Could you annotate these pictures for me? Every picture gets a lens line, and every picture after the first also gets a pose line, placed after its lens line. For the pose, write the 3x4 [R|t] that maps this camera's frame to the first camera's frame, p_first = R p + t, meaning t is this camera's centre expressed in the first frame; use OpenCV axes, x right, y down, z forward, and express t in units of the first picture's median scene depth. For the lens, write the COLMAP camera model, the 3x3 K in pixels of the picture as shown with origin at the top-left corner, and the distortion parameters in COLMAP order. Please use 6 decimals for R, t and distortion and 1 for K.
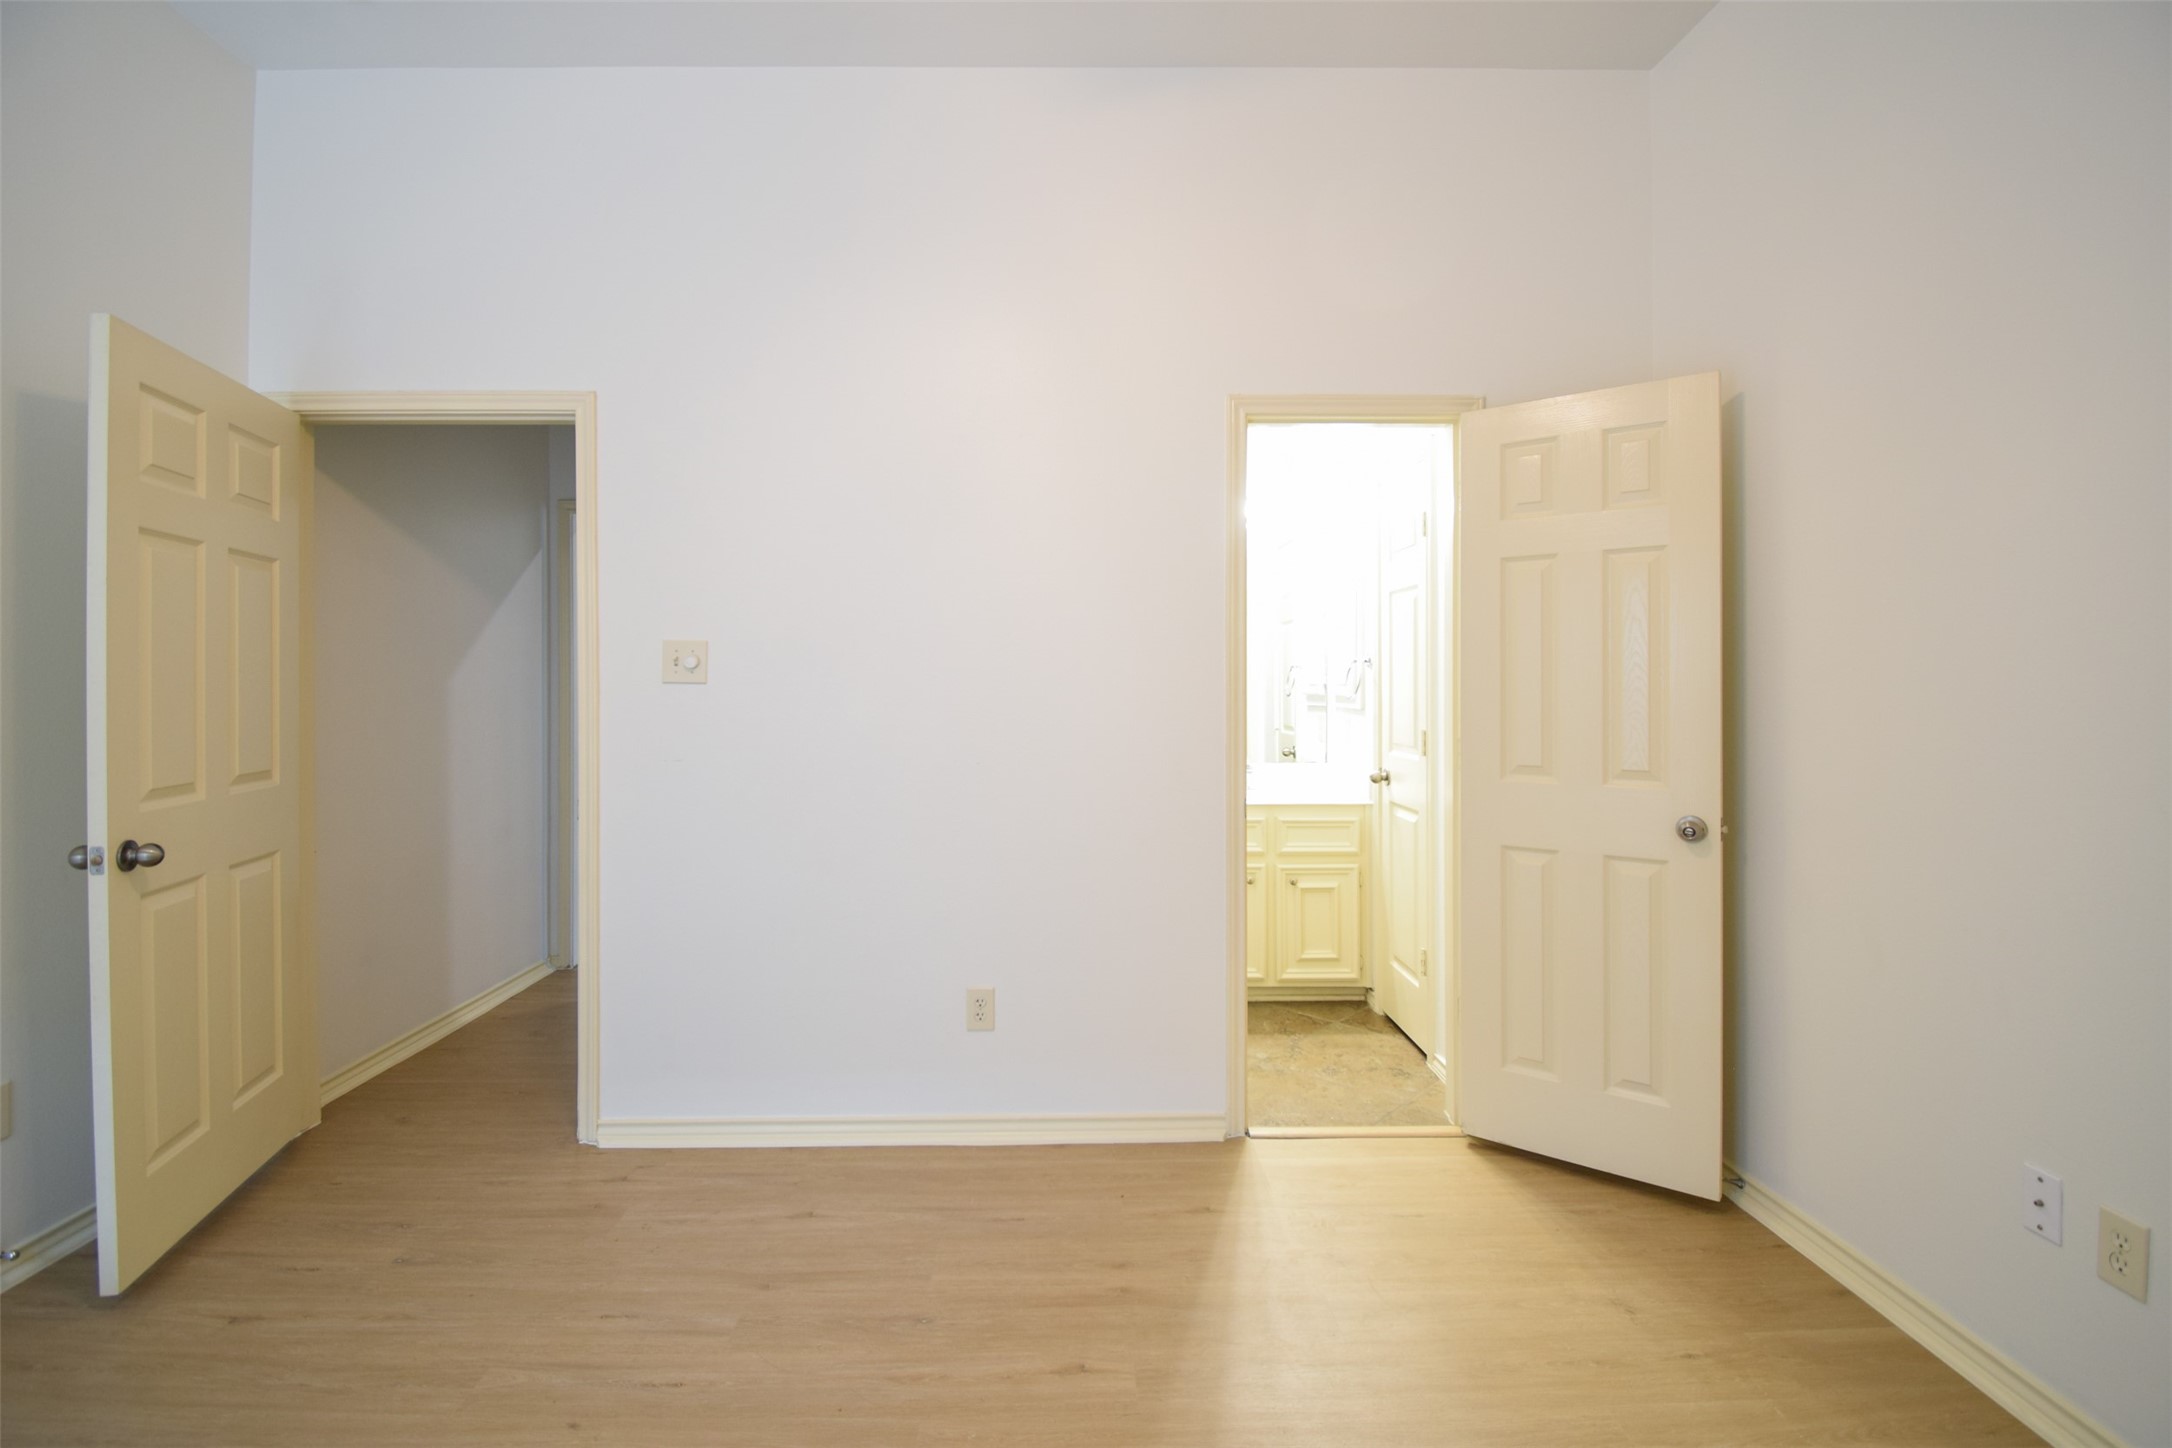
lens RADIAL K [[973.7, 0, 1073.2], [0, 973.7, 685.6], [0, 0, 1]] dist [0.015228, -0.019485]
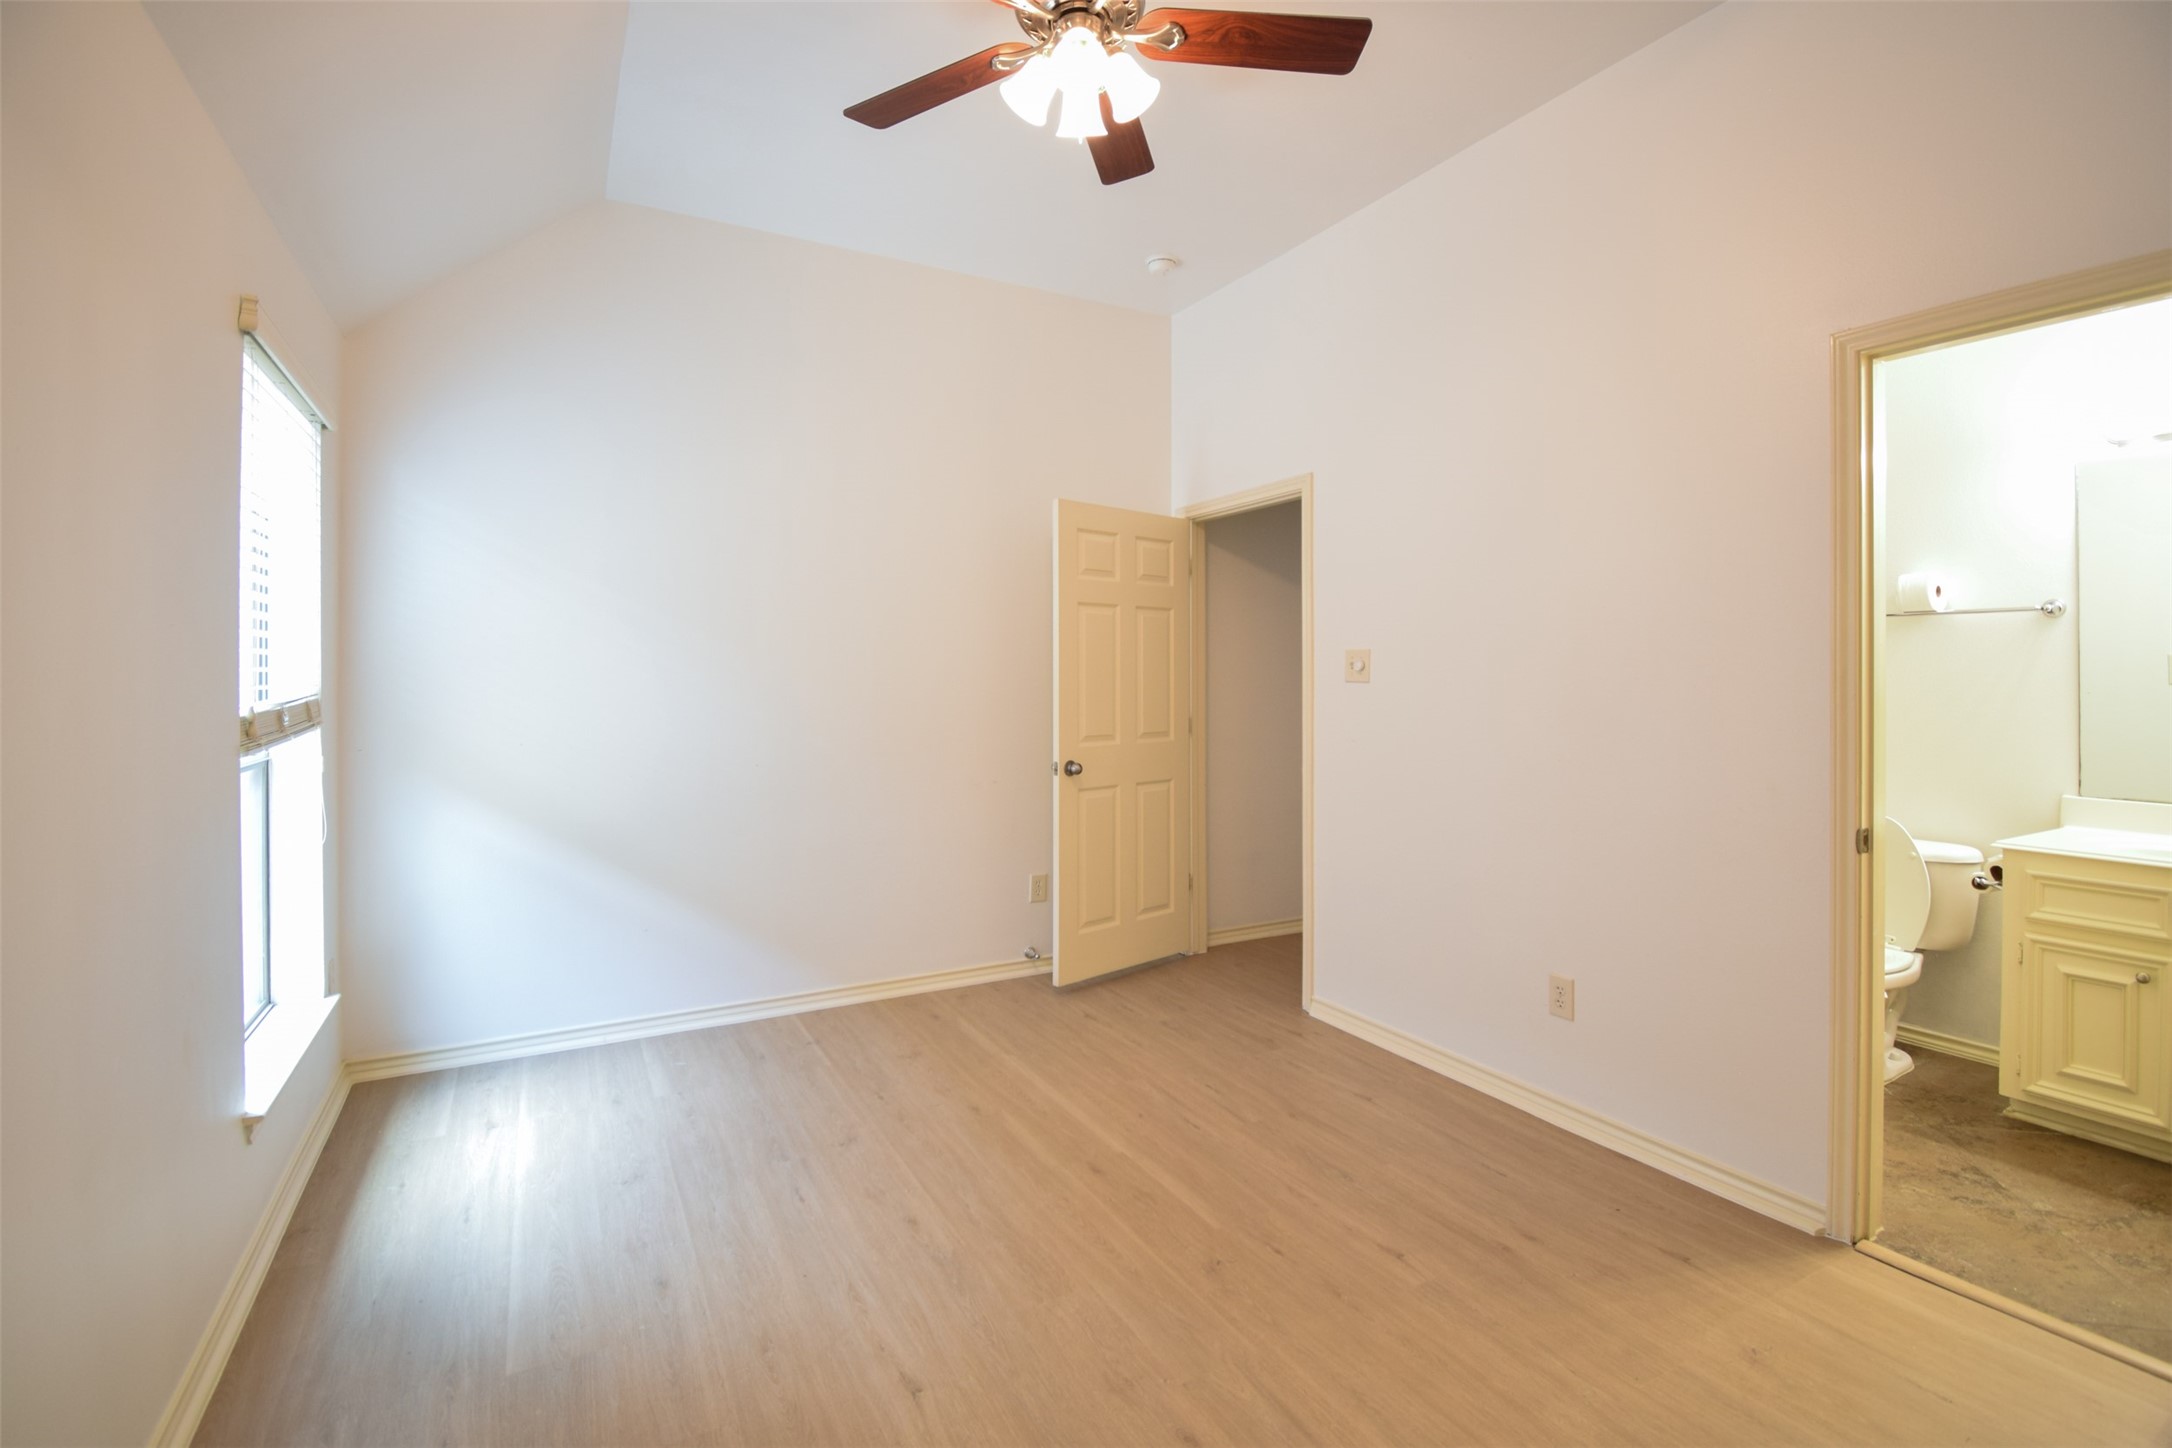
lens RADIAL K [[973.7, 0, 1073.2], [0, 973.7, 685.6], [0, 0, 1]] dist [0.015228, -0.019485]
pose [[0.463384, 0.009556, -0.886106, 0.620523], [0.000629, 0.999938, 0.011113, -0.012802], [0.886157, -0.005707, 0.463350, 0.062204]]
